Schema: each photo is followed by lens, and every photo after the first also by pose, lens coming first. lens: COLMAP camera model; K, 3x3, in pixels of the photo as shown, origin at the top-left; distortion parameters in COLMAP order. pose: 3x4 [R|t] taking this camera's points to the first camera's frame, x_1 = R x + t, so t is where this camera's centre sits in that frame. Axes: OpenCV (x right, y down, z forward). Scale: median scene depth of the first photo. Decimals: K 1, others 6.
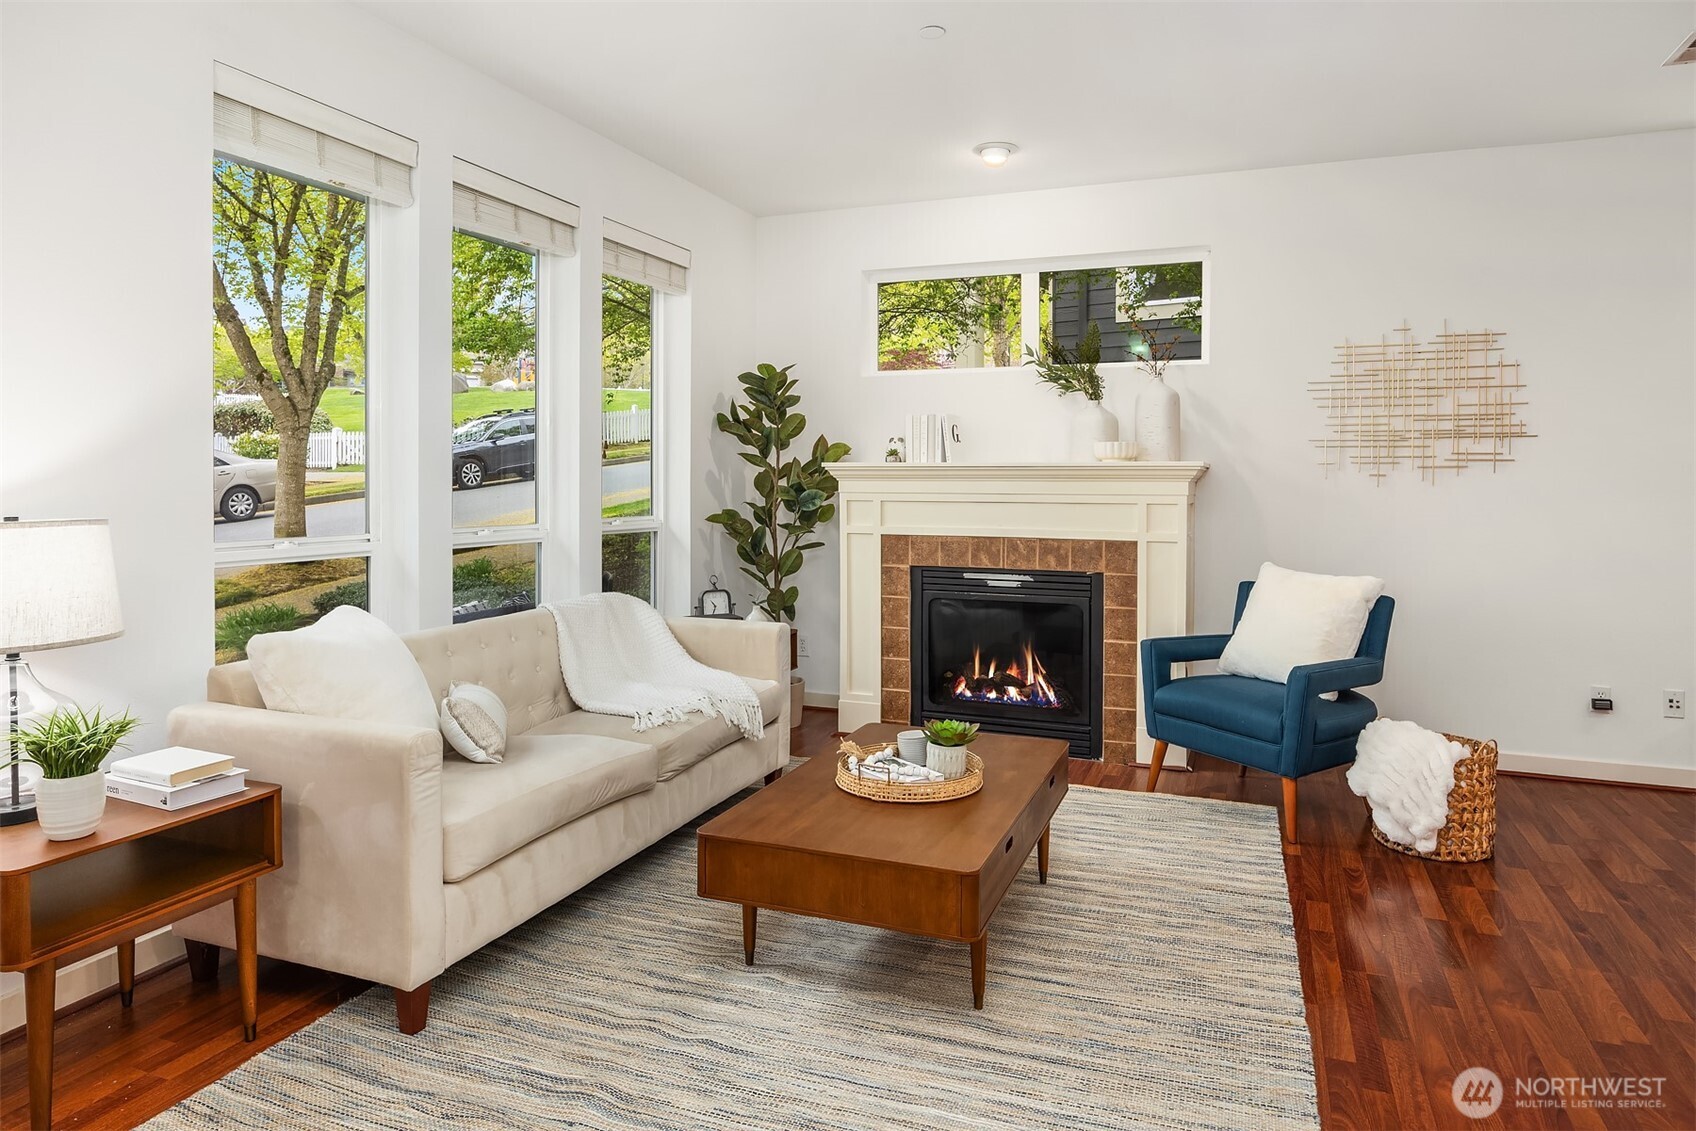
lens RADIAL K [[997.4, 0, 848.6], [0, 997.4, 494.5], [0, 0, 1]] dist [-0.007361, 0.000324]
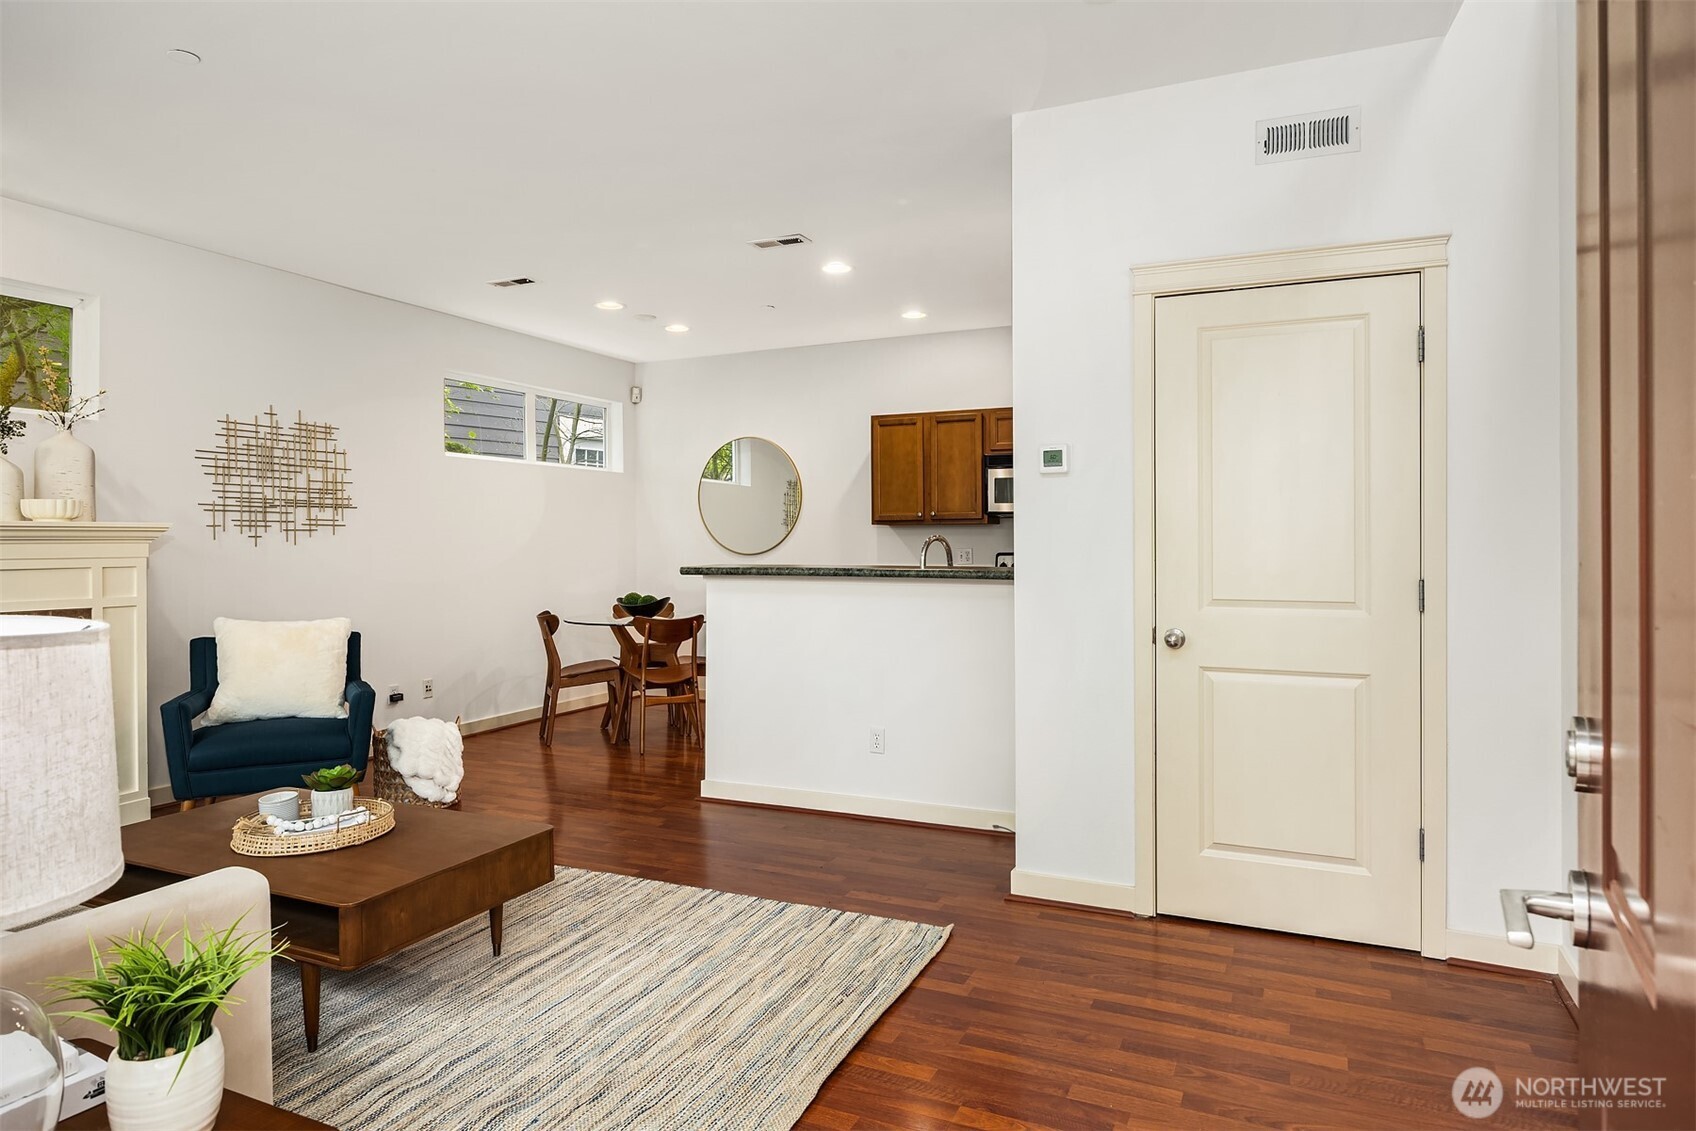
lens RADIAL K [[982.8, 0, 840.8], [0, 982.8, 546.3], [0, 0, 1]] dist [-0.005613, 0.000220]
pose [[0.080203, -0.009414, 0.996734, -0.553986], [0.021029, 0.999749, 0.007750, -0.002876], [-0.996557, 0.020338, 0.080381, 0.232902]]
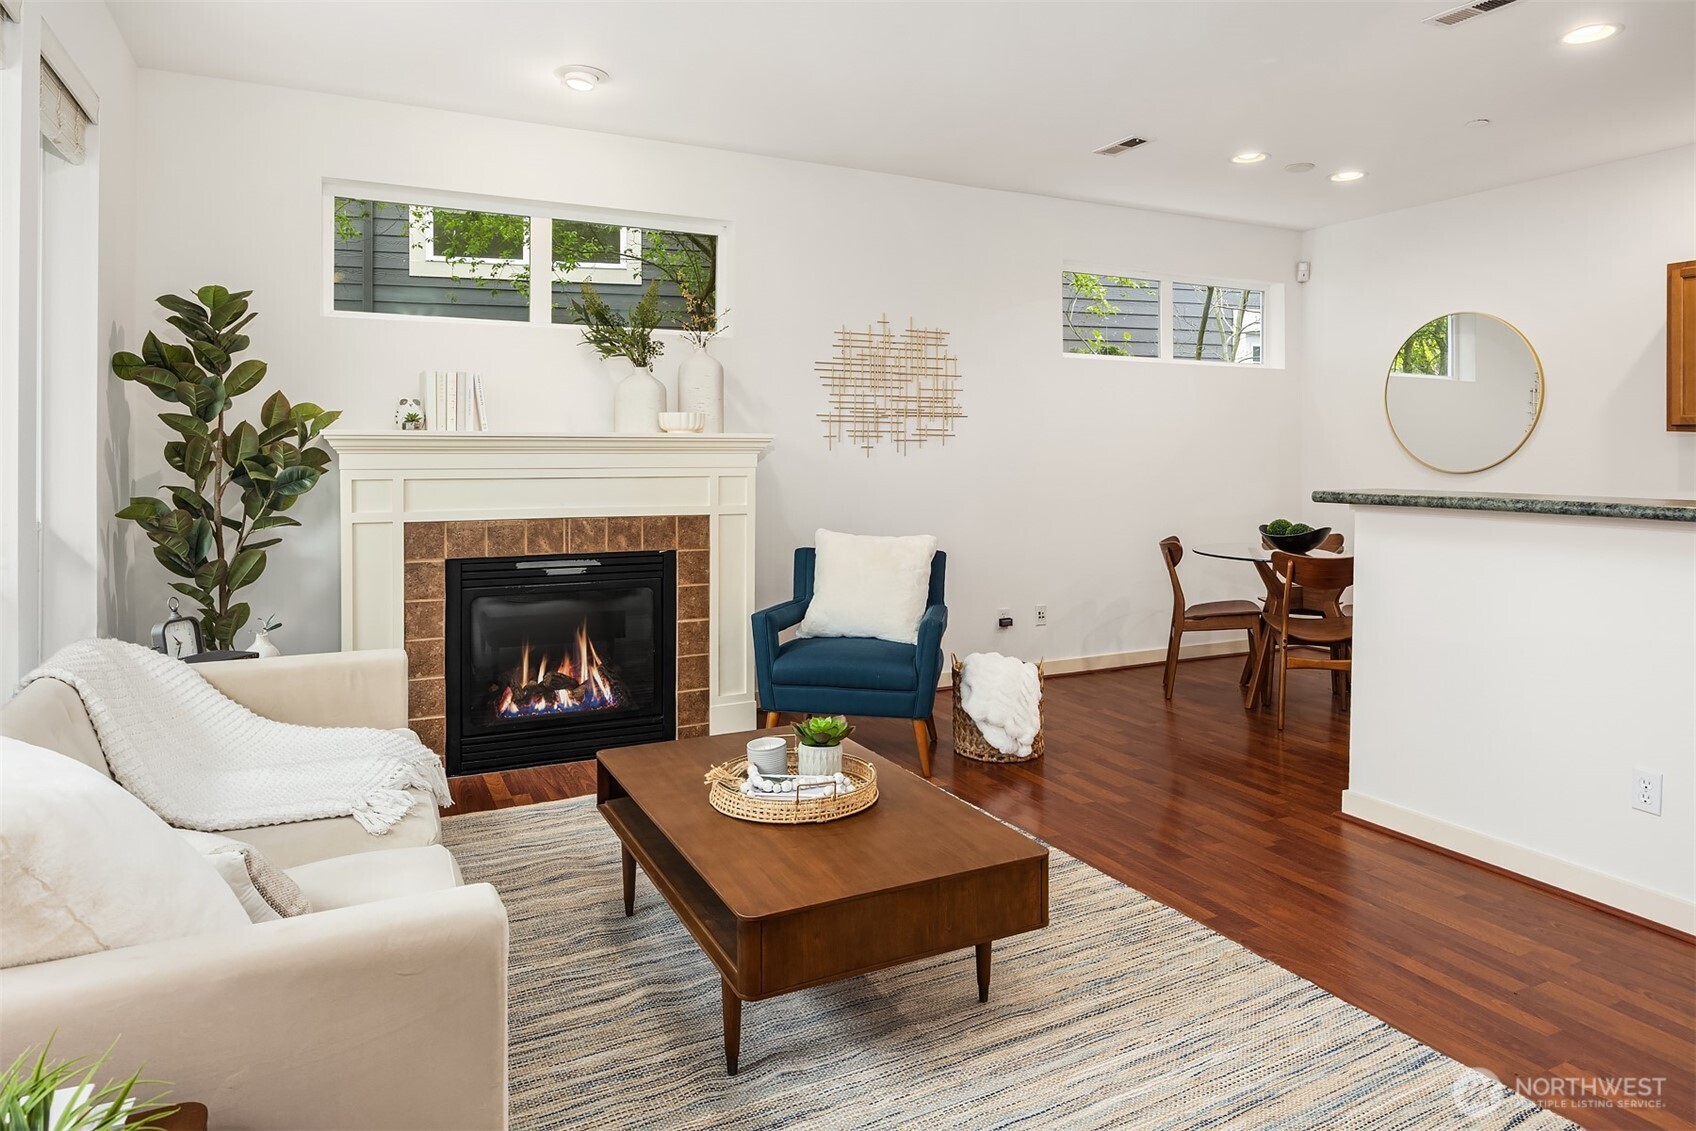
lens RADIAL K [[1028.9, 0, 859.4], [0, 1028.9, 457.4], [0, 0, 1]] dist [-0.006171, 0.003286]
pose [[0.673129, -0.006332, 0.739498, -0.351962], [0.012498, 0.999918, -0.002815, -0.004683], [-0.739420, 0.011137, 0.673153, 0.212768]]
